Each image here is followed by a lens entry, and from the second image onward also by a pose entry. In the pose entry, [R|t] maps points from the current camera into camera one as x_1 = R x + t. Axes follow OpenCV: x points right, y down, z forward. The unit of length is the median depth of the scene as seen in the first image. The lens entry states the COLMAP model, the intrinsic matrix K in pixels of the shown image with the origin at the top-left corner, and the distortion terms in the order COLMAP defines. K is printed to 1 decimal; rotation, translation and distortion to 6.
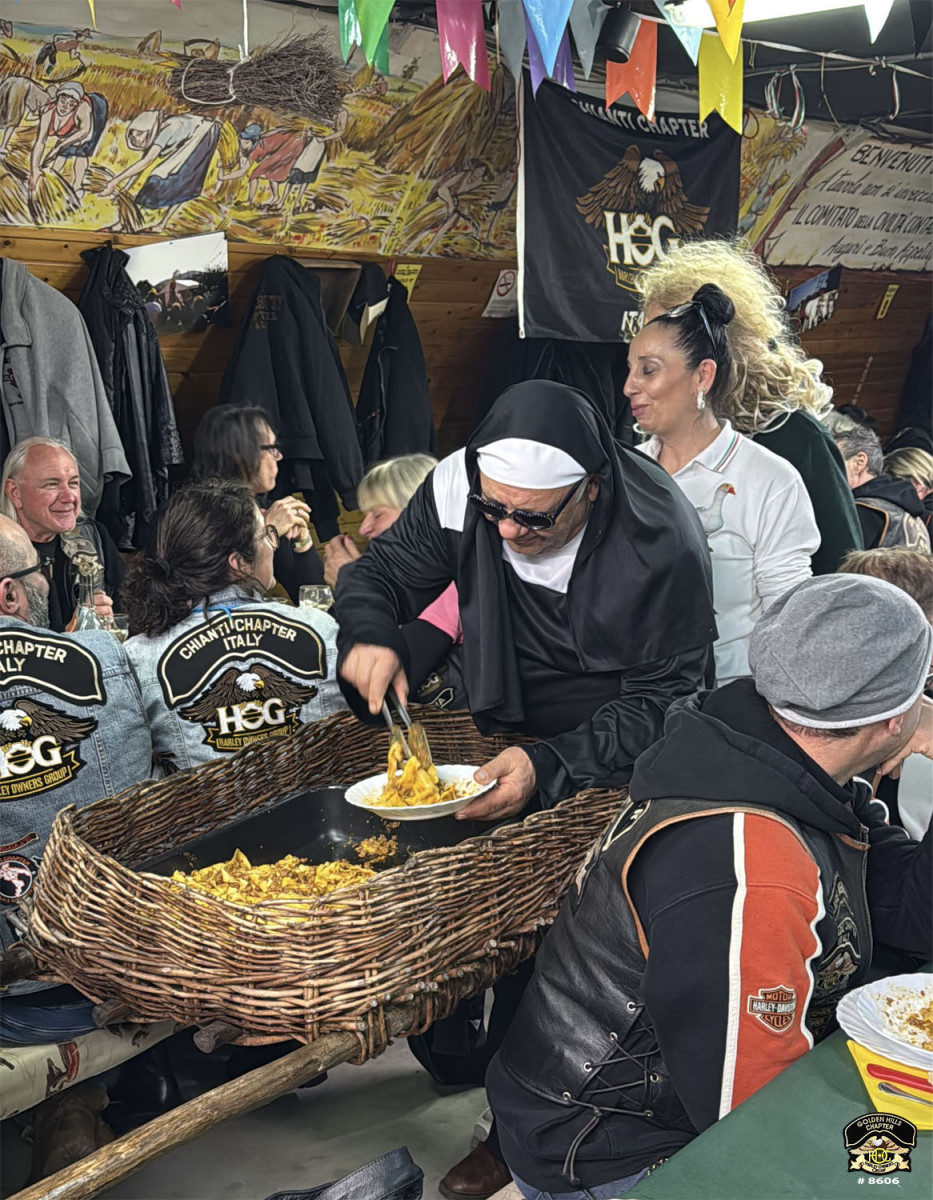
lens RADIAL K [[1646.9, 0, 473.0], [0, 1646.9, 643.9], [0, 0, 1]] dist [0.137551, -0.139211]
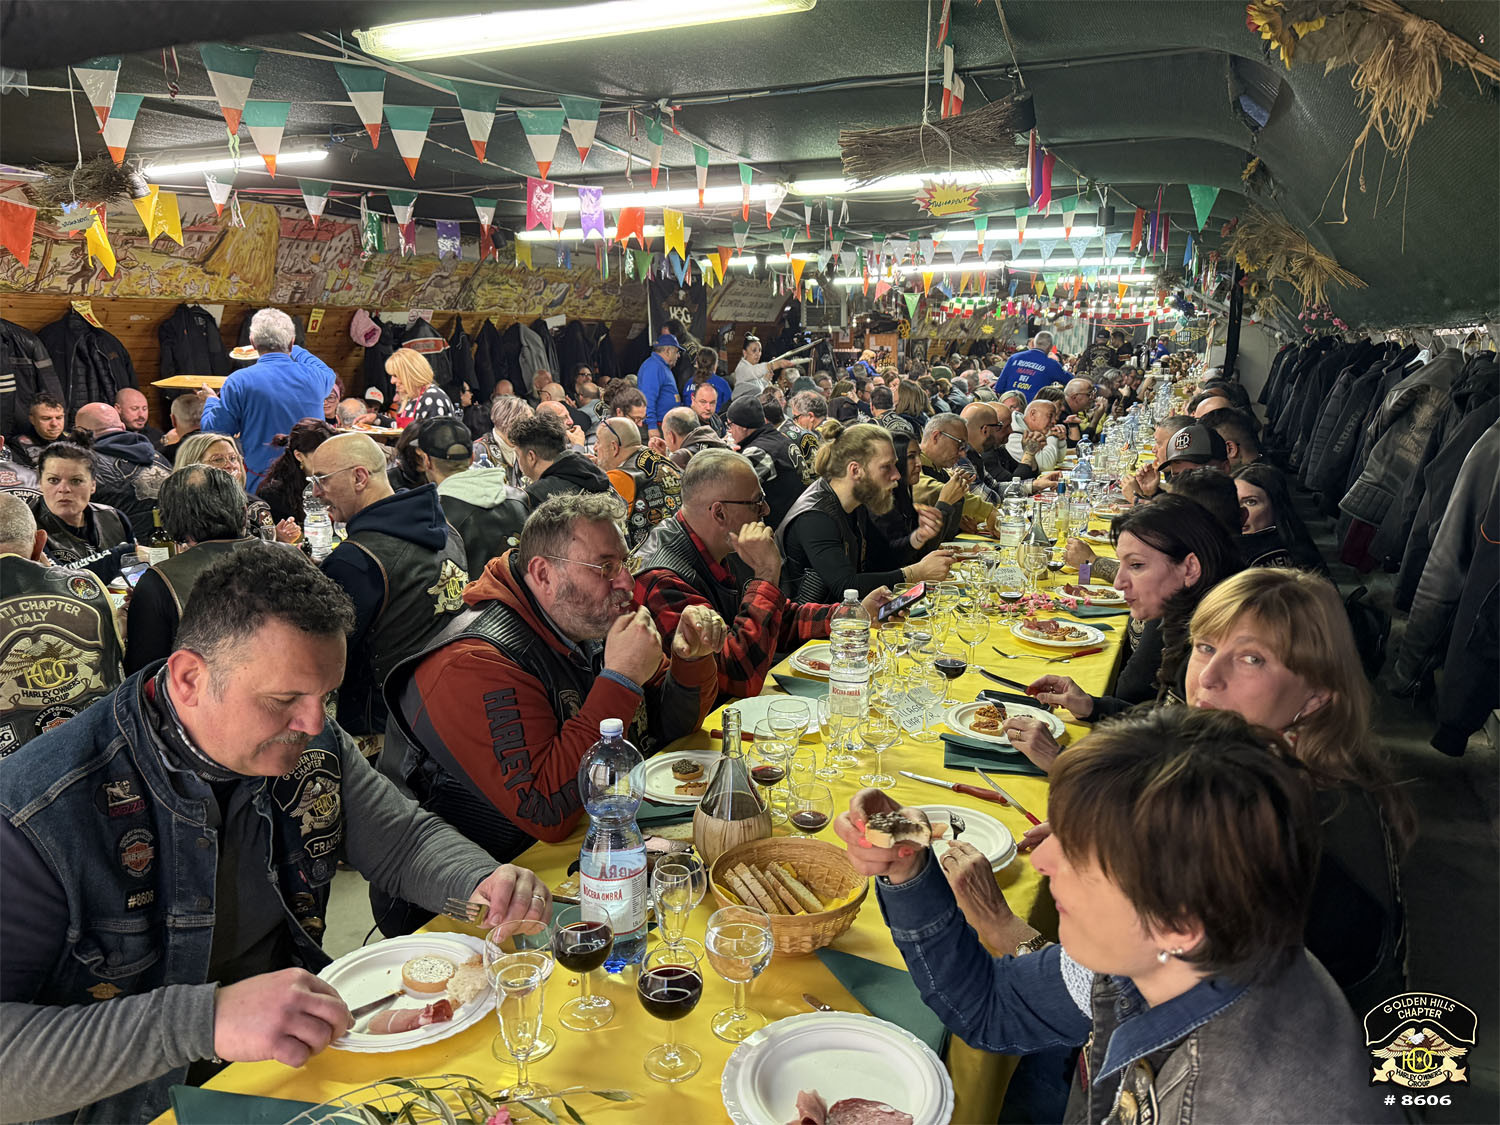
lens RADIAL K [[1072.4, 0, 750.0], [0, 1072.4, 562.5], [0, 0, 1]] dist [-0.005213, -0.006391]
pose [[0.968386, -0.051304, 0.244125, -0.334304], [0.047157, 0.998627, 0.022804, 0.220016], [-0.244960, -0.010571, 0.969475, -1.181177]]
